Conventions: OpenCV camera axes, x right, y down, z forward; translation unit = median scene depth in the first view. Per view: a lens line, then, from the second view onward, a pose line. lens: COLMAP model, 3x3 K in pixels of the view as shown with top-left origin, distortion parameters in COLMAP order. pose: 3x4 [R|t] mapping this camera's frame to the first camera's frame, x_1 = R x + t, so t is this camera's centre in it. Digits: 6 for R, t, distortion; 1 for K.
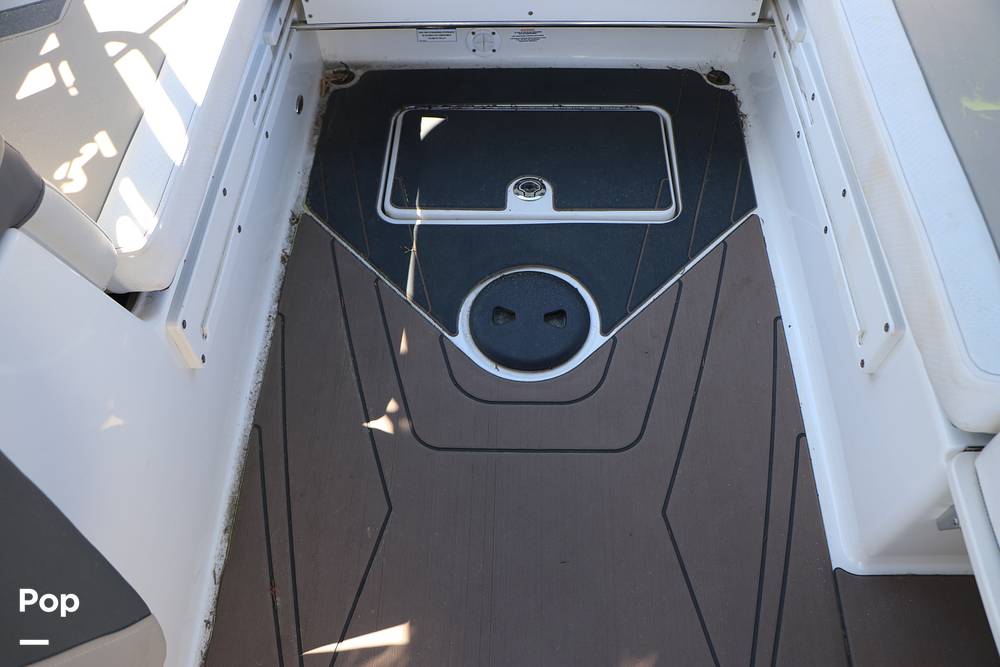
lens RADIAL K [[804.0, 0, 493.3], [0, 804.0, 331.7], [0, 0, 1]] dist [-0.188419, 0.149337]
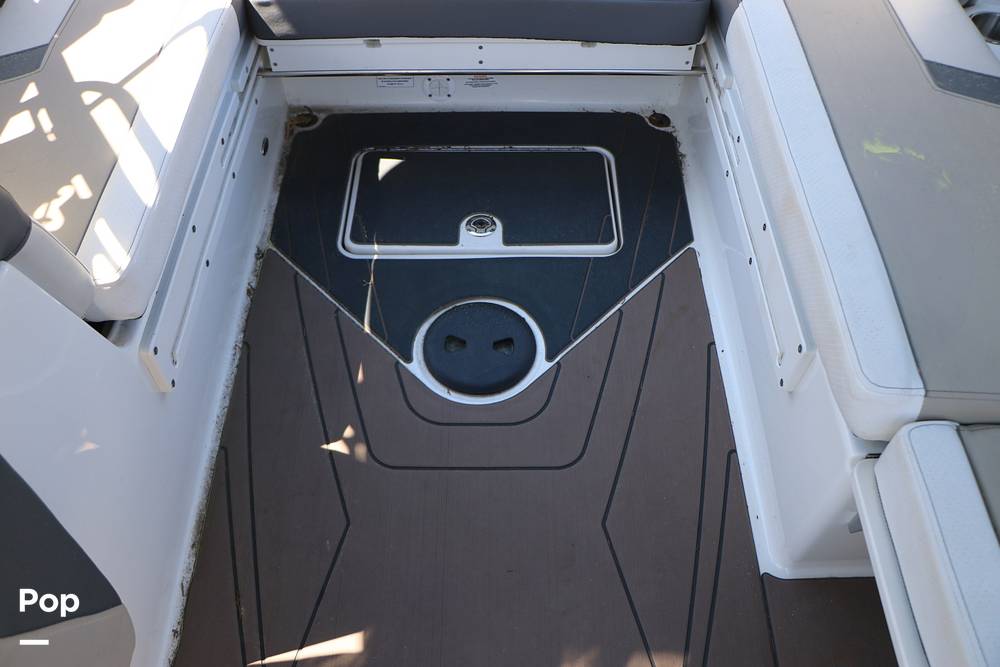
lens RADIAL K [[804.0, 0, 493.3], [0, 804.0, 331.7], [0, 0, 1]] dist [-0.188419, 0.149337]
pose [[0.999259, -0.006362, 0.037964, 0.022449], [0.008031, 0.999000, -0.043975, 0.011268], [-0.037646, 0.044248, 0.998311, -0.068987]]
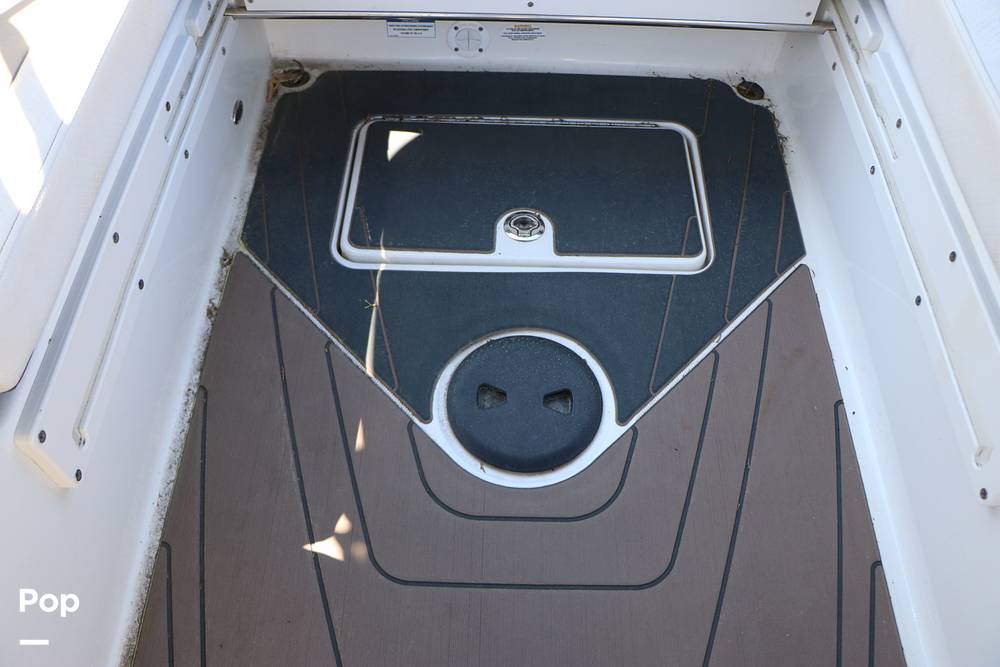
lens RADIAL K [[804.0, 0, 493.3], [0, 804.0, 331.7], [0, 0, 1]] dist [-0.188419, 0.149337]
pose [[0.999195, 0.015747, 0.036900, -0.014457], [-0.015802, 0.999874, 0.001208, -0.081104], [-0.036876, -0.001790, 0.999318, 0.224091]]
